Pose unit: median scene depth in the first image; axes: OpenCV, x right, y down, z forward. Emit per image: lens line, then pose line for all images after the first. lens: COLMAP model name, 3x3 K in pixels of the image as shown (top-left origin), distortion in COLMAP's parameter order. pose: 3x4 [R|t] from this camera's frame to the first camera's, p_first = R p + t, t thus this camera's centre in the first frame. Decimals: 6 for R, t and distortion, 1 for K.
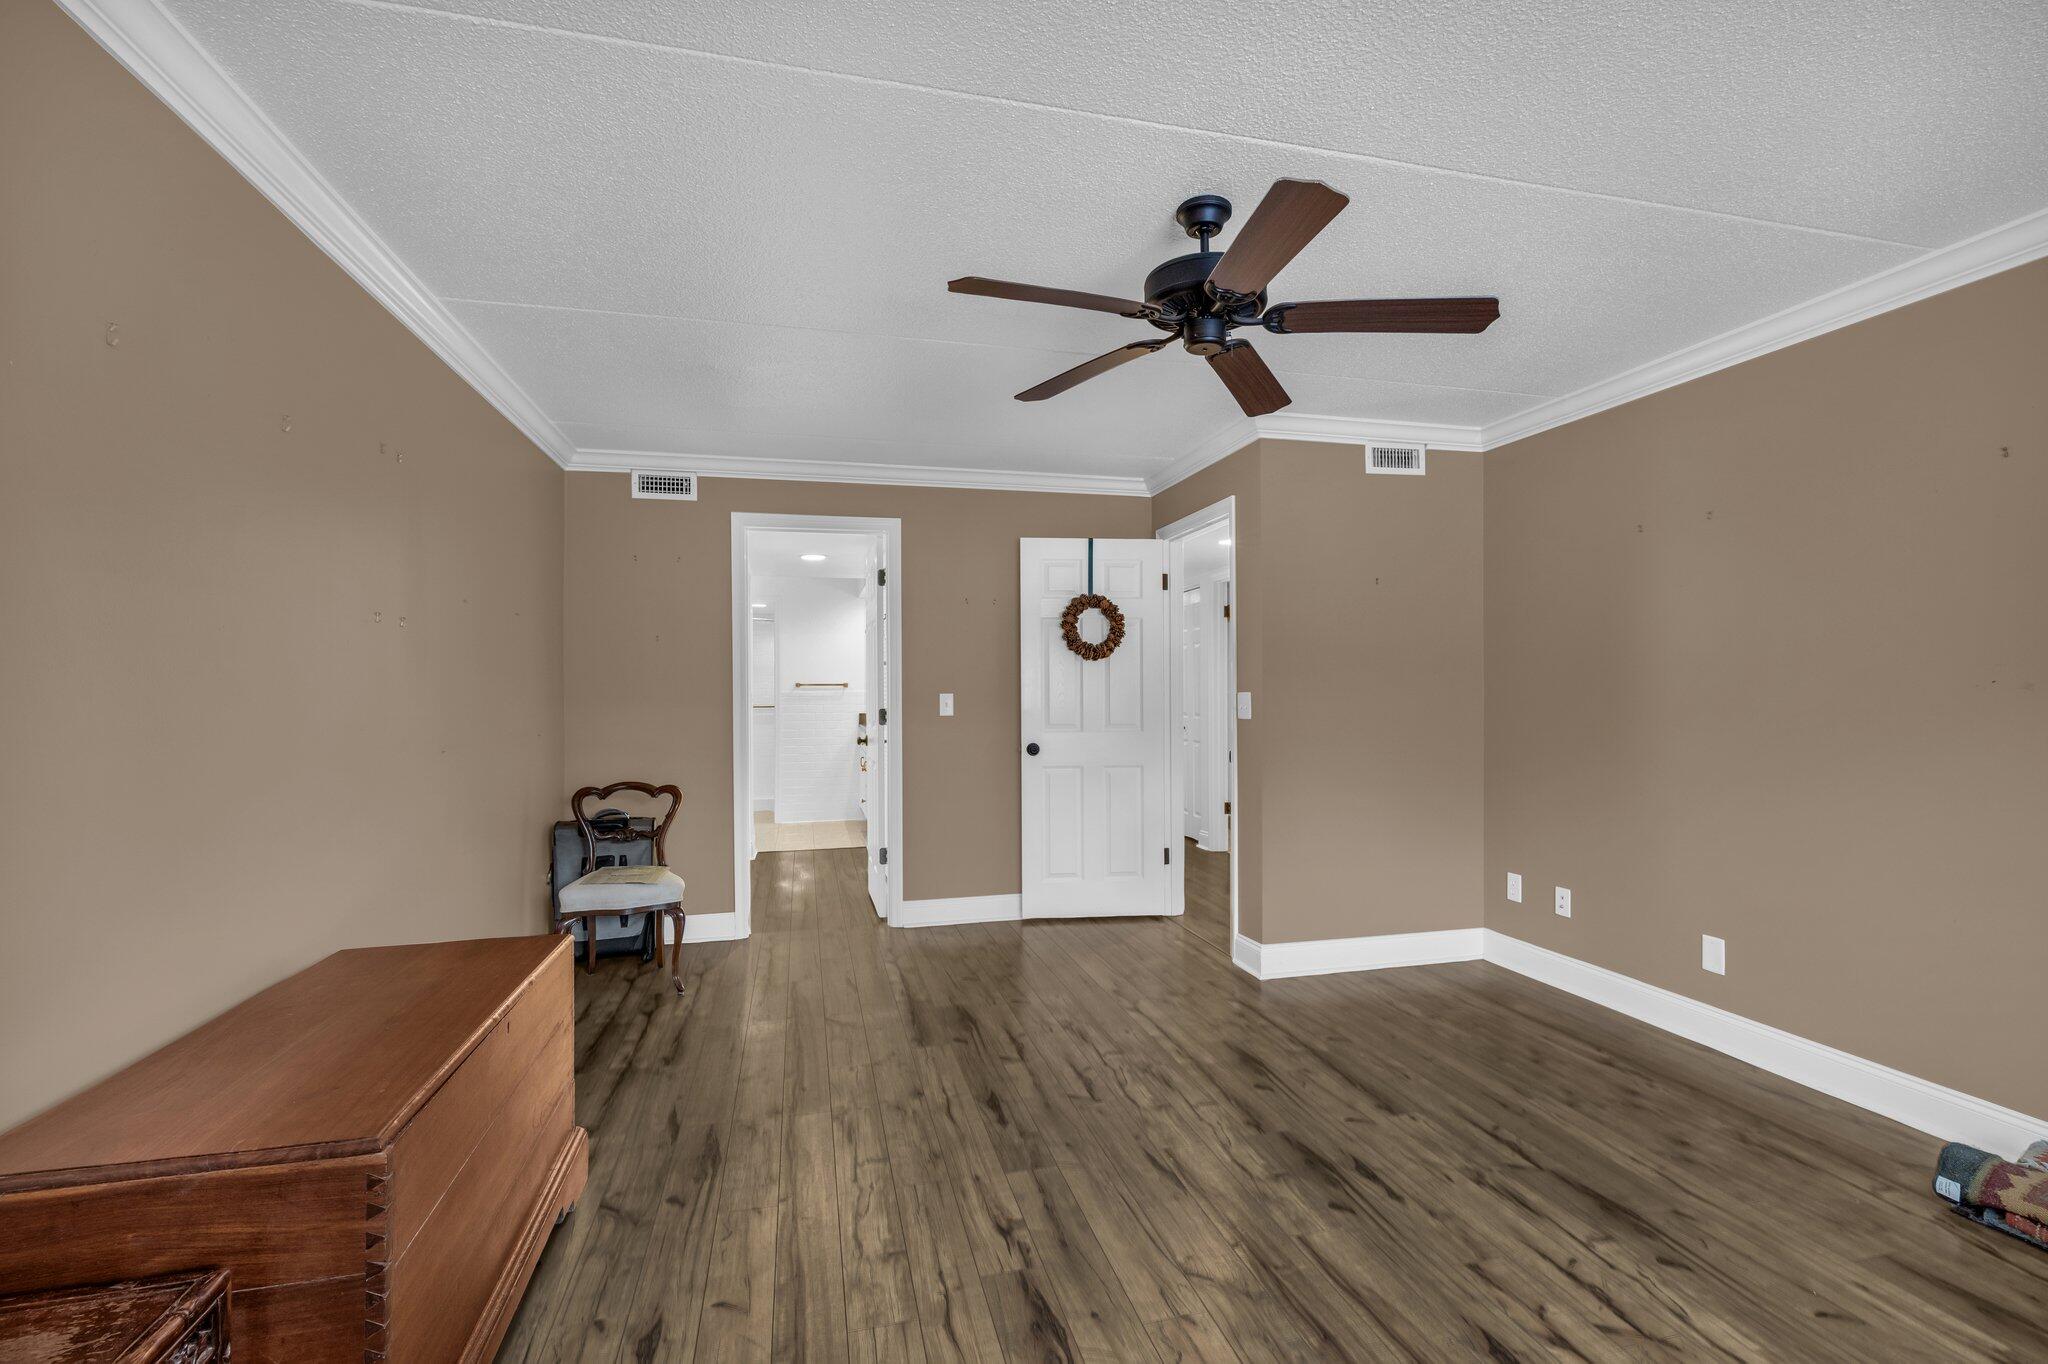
lens RADIAL K [[876.1, 0, 1023.9], [0, 876.1, 693.4], [0, 0, 1]] dist [-0.006060, -0.000256]
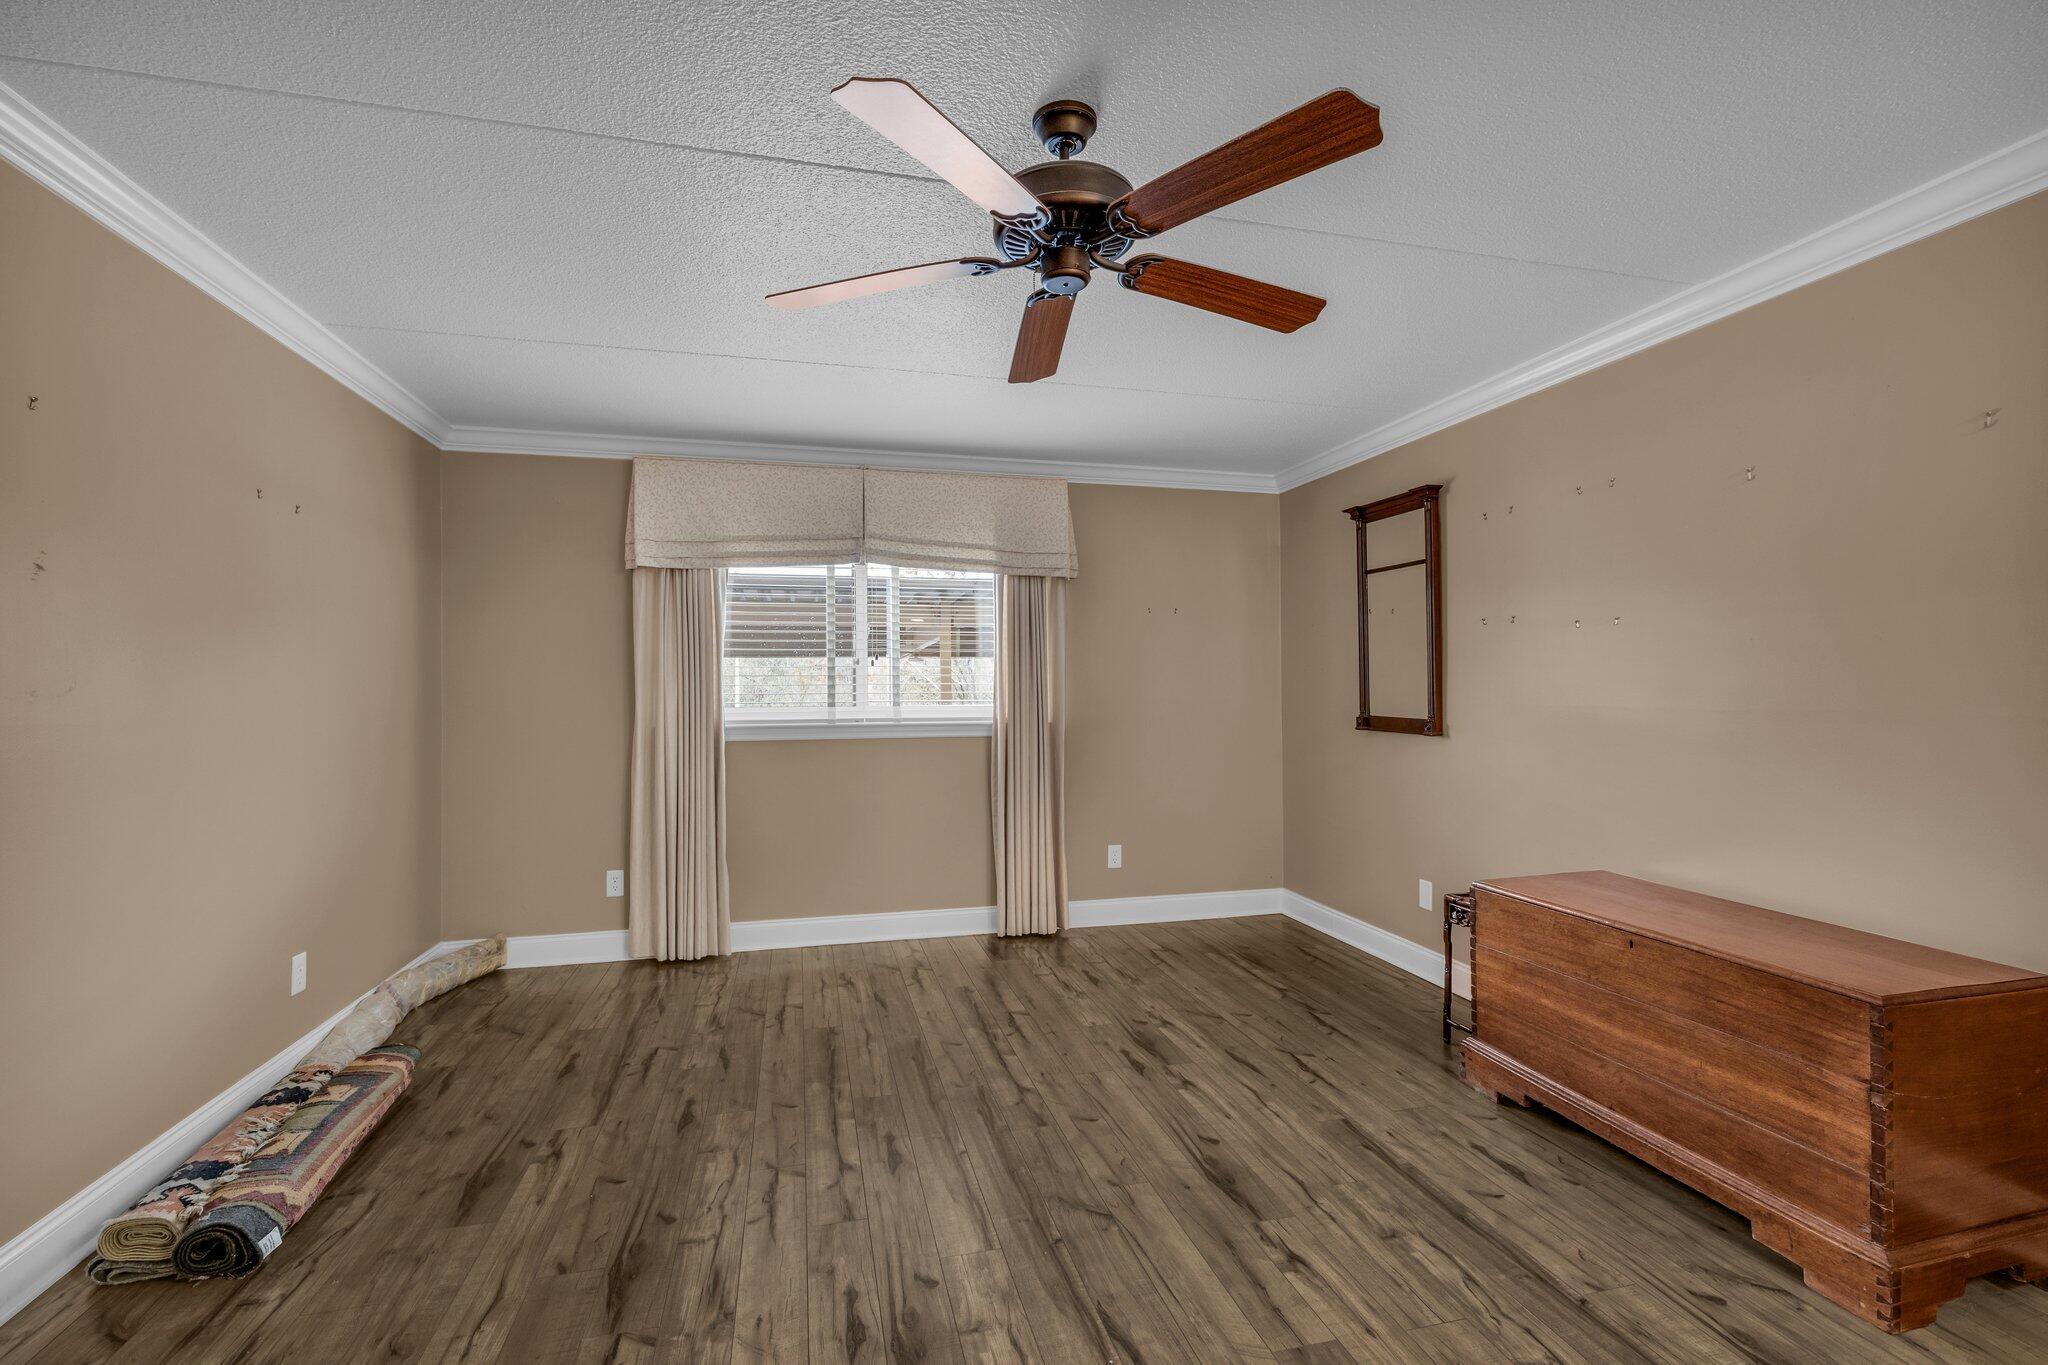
lens RADIAL K [[876.1, 0, 1023.4], [0, 876.1, 684.8], [0, 0, 1]] dist [-0.006060, -0.000256]
pose [[-0.999943, 0.009520, -0.004928, 0.271959], [0.009513, 0.999954, 0.001243, -0.012915], [0.004940, 0.001196, -0.999987, 1.941878]]
